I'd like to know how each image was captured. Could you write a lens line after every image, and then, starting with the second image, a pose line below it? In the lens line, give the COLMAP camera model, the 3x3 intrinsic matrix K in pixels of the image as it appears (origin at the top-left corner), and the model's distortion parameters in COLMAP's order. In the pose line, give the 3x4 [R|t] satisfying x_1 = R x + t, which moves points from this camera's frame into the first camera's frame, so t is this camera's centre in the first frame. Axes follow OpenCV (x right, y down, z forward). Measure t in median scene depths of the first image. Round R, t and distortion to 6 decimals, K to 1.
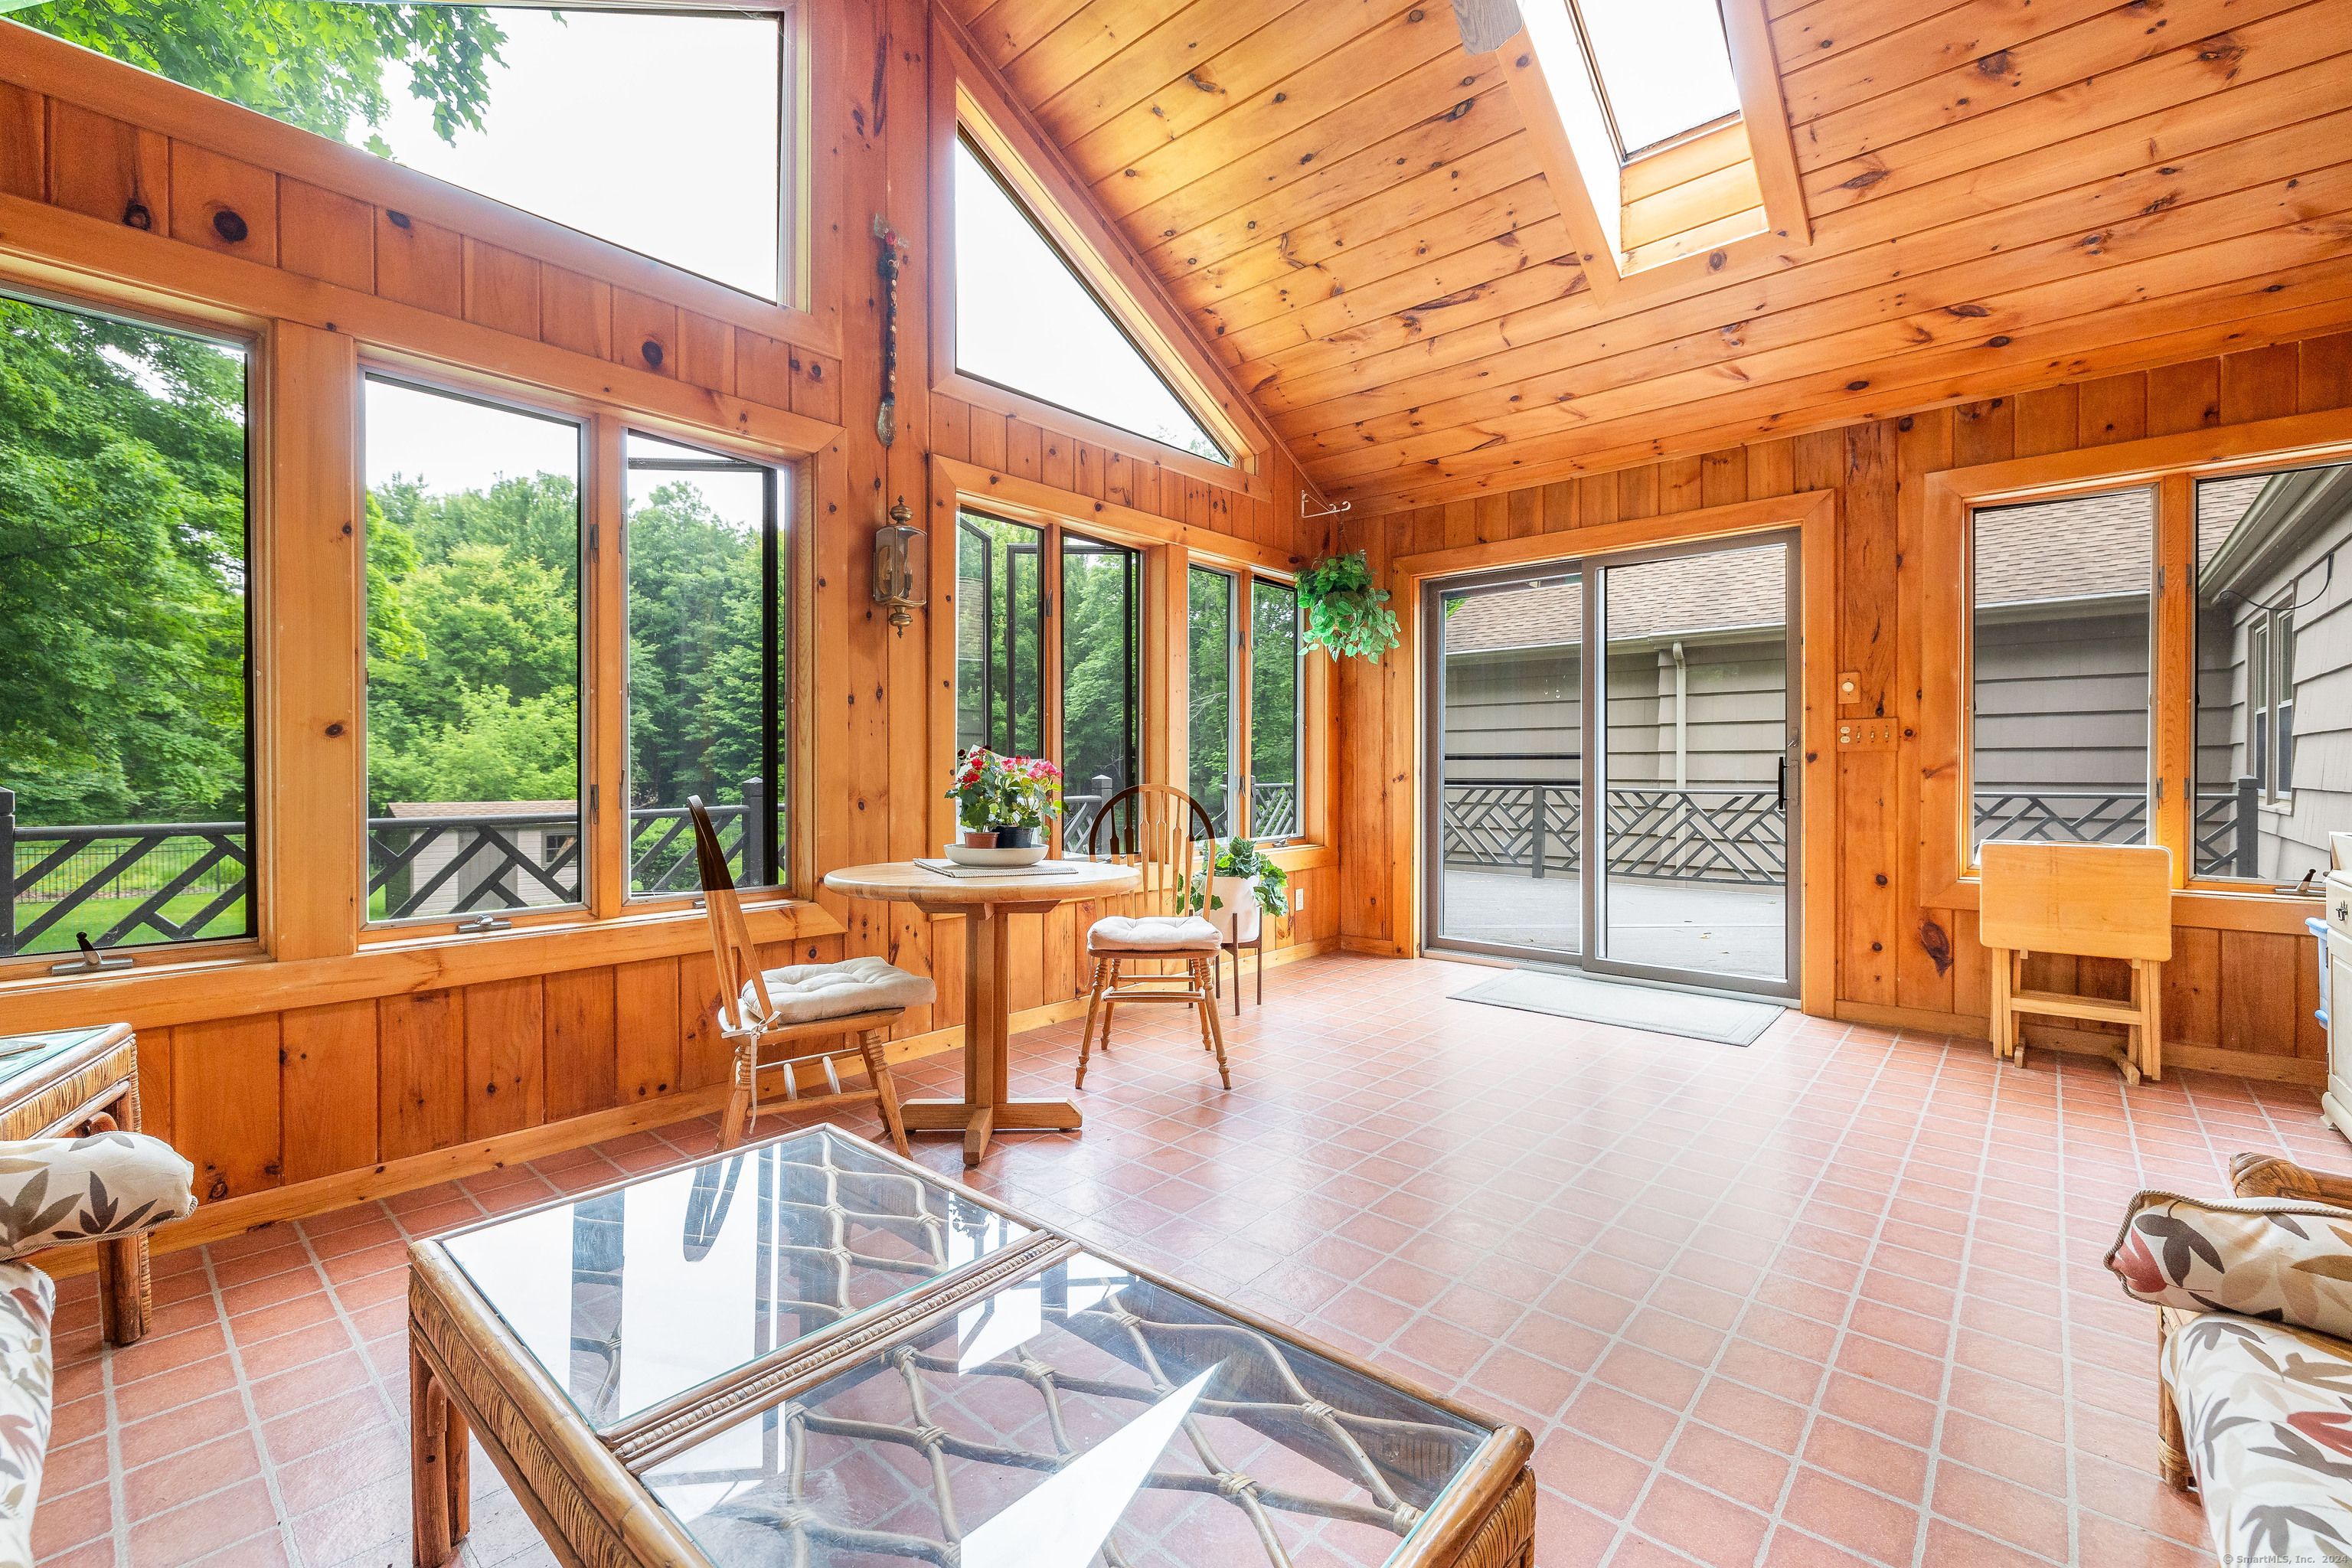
lens RADIAL K [[987.7, 0, 1171.4], [0, 987.7, 781.0], [0, 0, 1]] dist [0.002391, -0.001559]
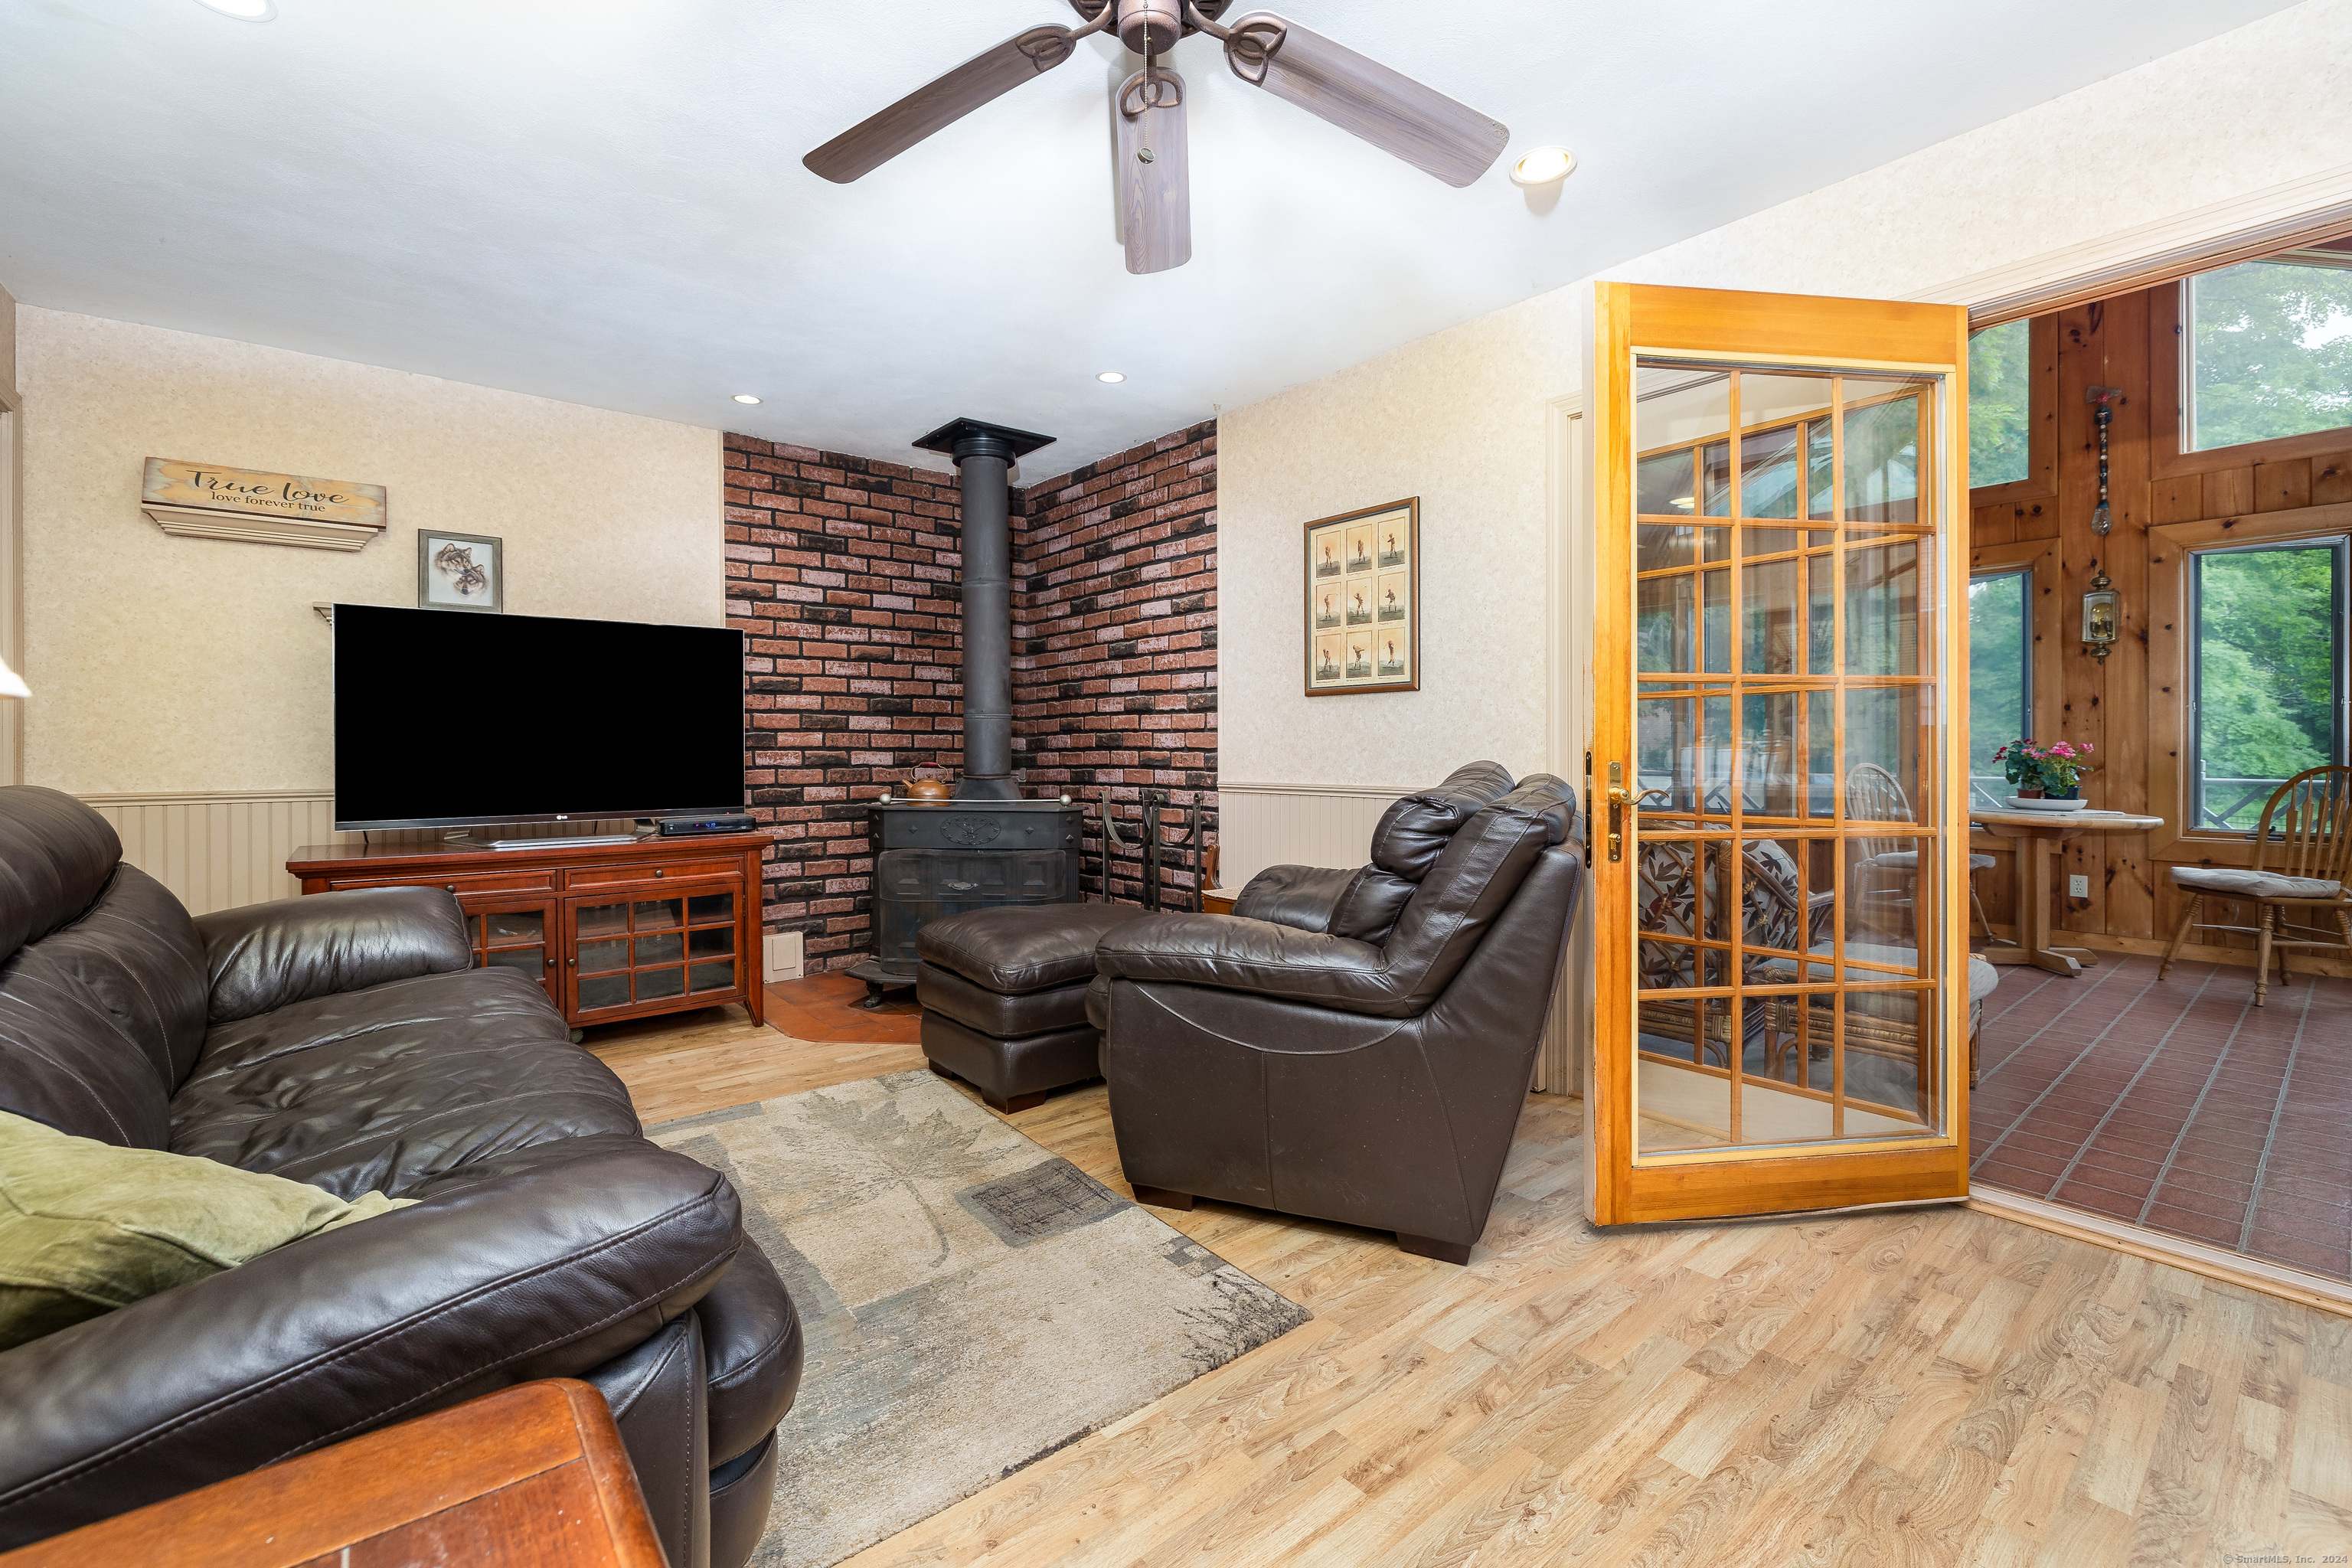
lens RADIAL K [[987.7, 0, 1167.1], [0, 987.7, 745.2], [0, 0, 1]] dist [0.002391, -0.001559]
pose [[-0.145046, -0.008689, -0.989387, 1.401800], [-0.003177, 0.999960, -0.008316, -0.005028], [0.989420, 0.001938, -0.145067, -0.183864]]
